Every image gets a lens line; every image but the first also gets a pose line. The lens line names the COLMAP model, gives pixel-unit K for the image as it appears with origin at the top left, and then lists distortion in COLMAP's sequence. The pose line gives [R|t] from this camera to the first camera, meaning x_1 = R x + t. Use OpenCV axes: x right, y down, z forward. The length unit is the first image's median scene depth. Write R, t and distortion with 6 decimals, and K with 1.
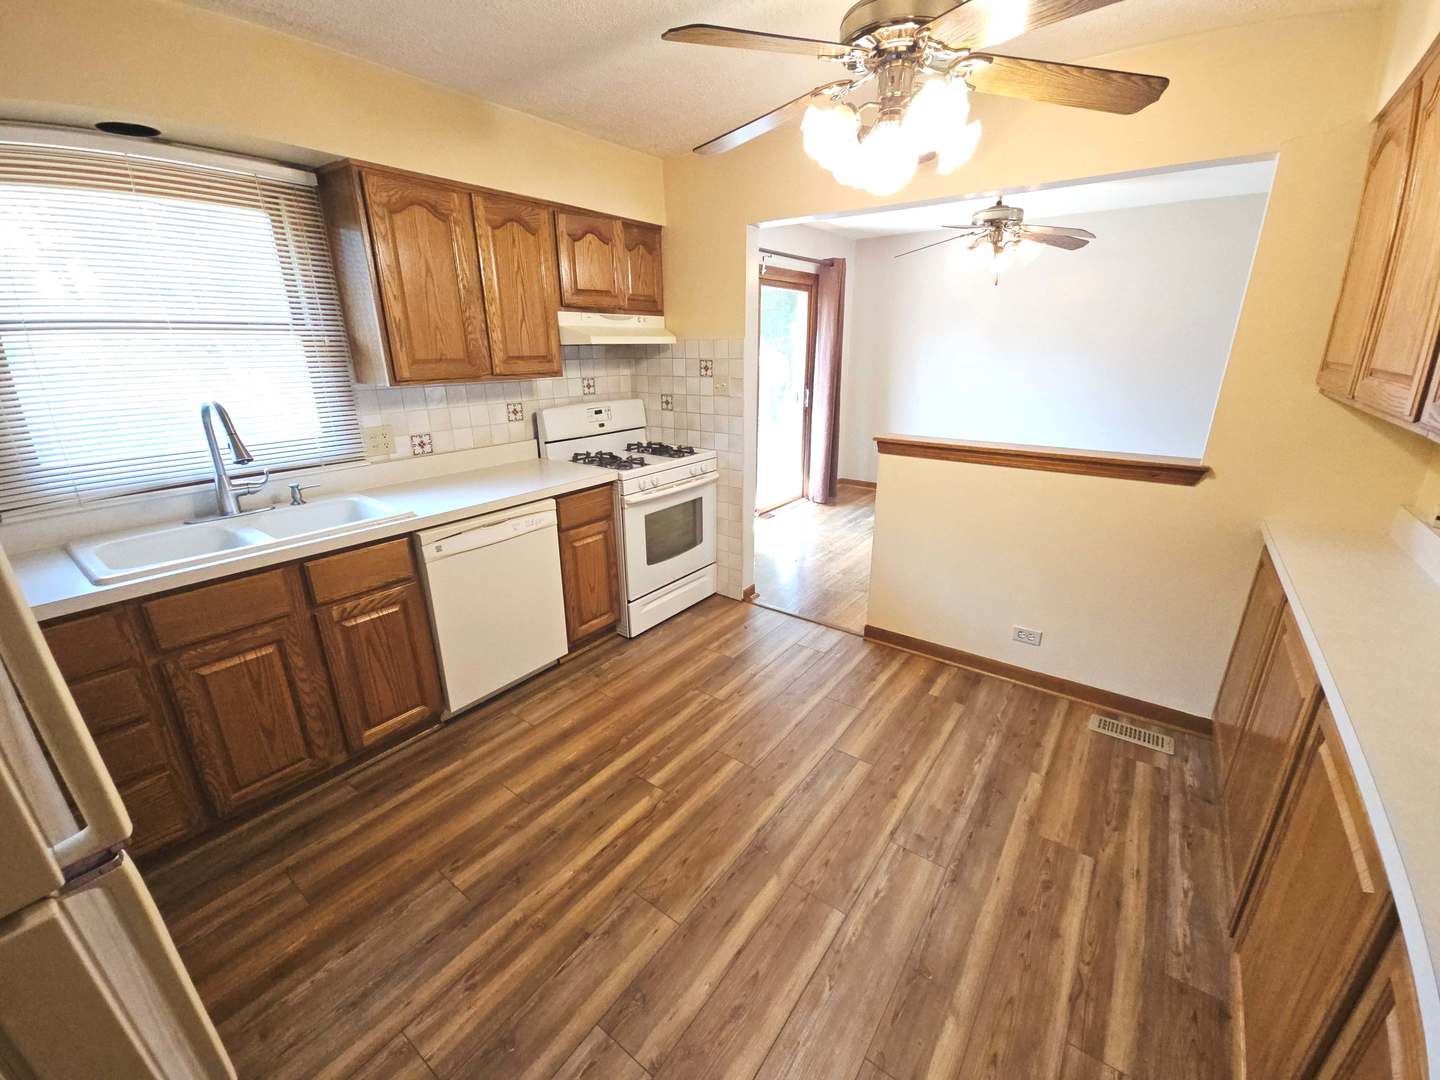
lens RADIAL K [[584.3, 0, 724.5], [0, 584.3, 544.5], [0, 0, 1]] dist [0.001607, -0.000949]
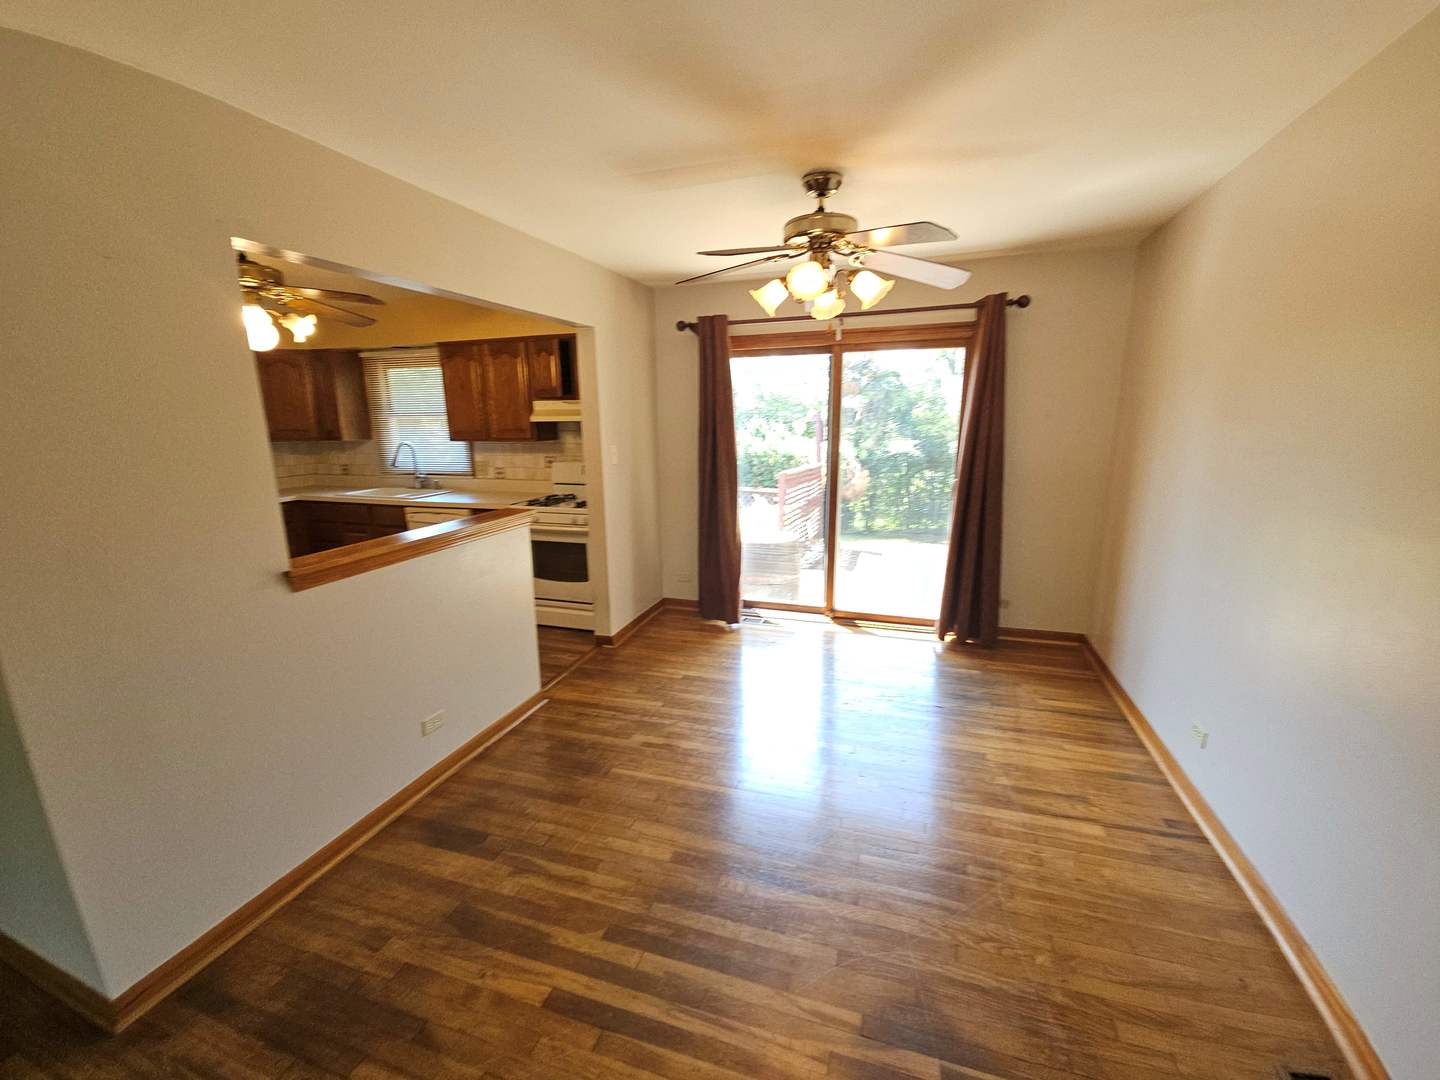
lens RADIAL K [[584.3, 0, 725.9], [0, 584.3, 545.6], [0, 0, 1]] dist [0.001607, -0.000949]
pose [[0.319134, 0.211934, -0.923708, 1.732422], [-0.298682, 0.947496, 0.114199, -0.447198], [0.899412, 0.239450, 0.365679, 1.208071]]
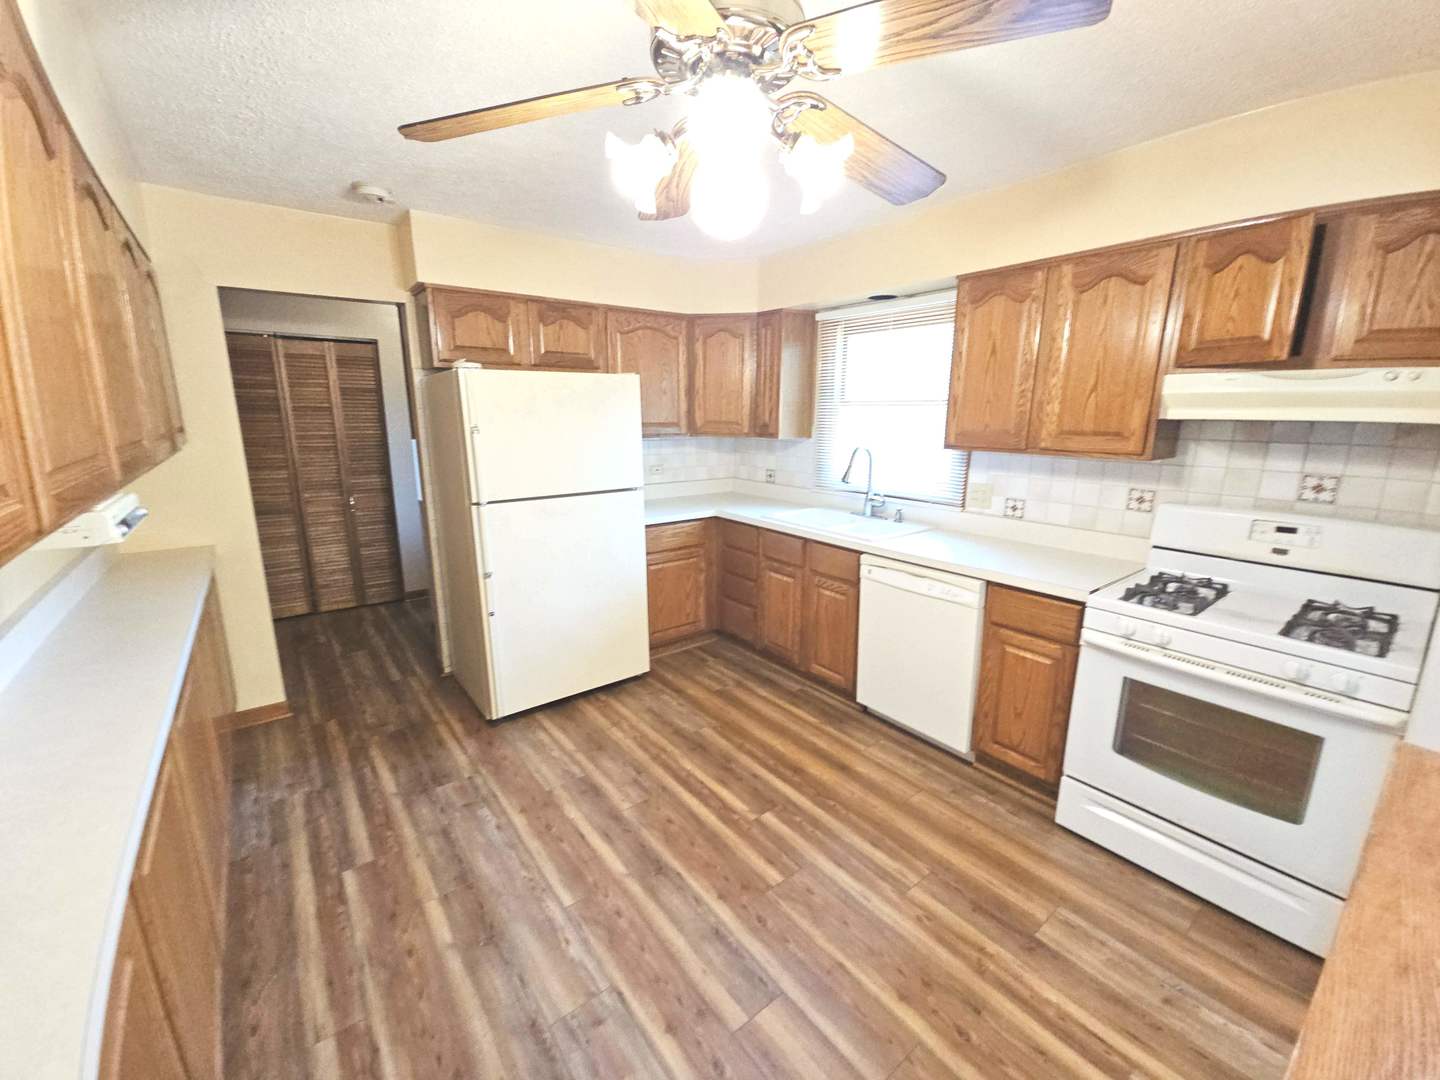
lens RADIAL K [[584.3, 0, 721.4], [0, 584.3, 542.7], [0, 0, 1]] dist [0.001607, -0.000949]
pose [[-0.272436, 0.217250, -0.937327, 0.736765], [-0.314907, 0.900391, 0.300218, -0.312271], [0.909182, 0.376960, -0.176885, 0.862959]]
